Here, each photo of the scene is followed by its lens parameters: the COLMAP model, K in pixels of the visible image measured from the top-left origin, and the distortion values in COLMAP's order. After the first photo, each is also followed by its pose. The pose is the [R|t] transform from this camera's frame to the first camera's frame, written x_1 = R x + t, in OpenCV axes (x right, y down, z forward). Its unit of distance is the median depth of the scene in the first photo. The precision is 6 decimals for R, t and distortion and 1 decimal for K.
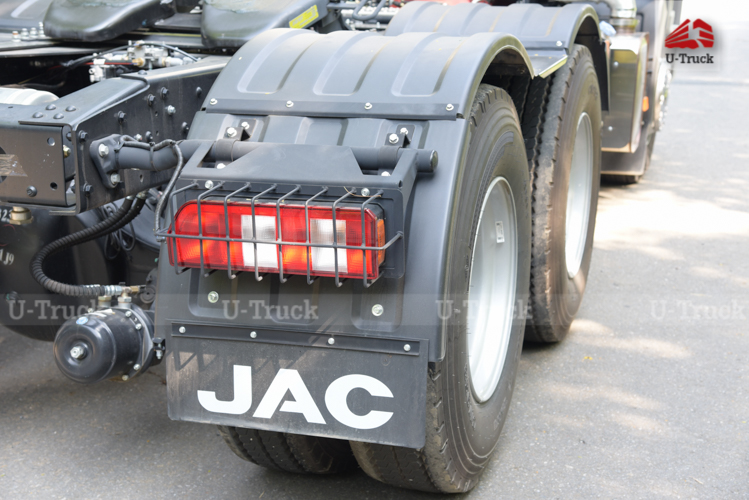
lens RADIAL K [[1276.1, 0, 376.7], [0, 1276.1, 247.5], [0, 0, 1]] dist [0.282194, 0.000000]
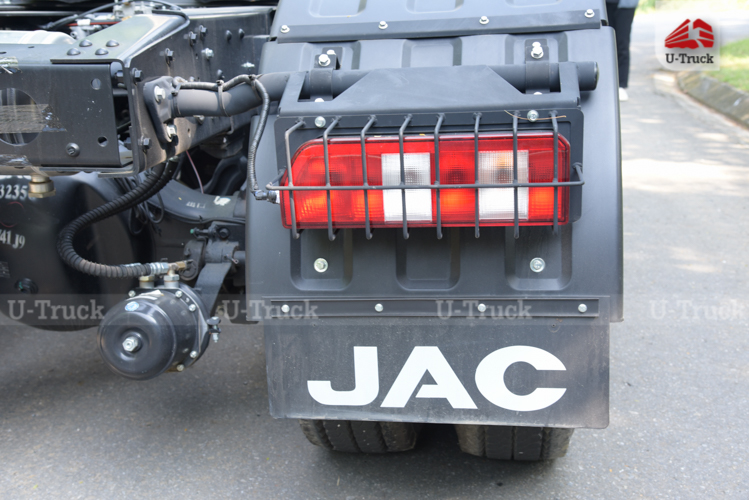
lens RADIAL K [[963.4, 0, 372.1], [0, 963.4, 253.3], [0, 0, 1]] dist [0.130933, 0.000000]
pose [[0.984076, -0.076851, 0.160278, -0.188840], [0.071508, 0.996683, 0.038851, 0.009566], [-0.162732, -0.026771, 0.986307, 0.388051]]
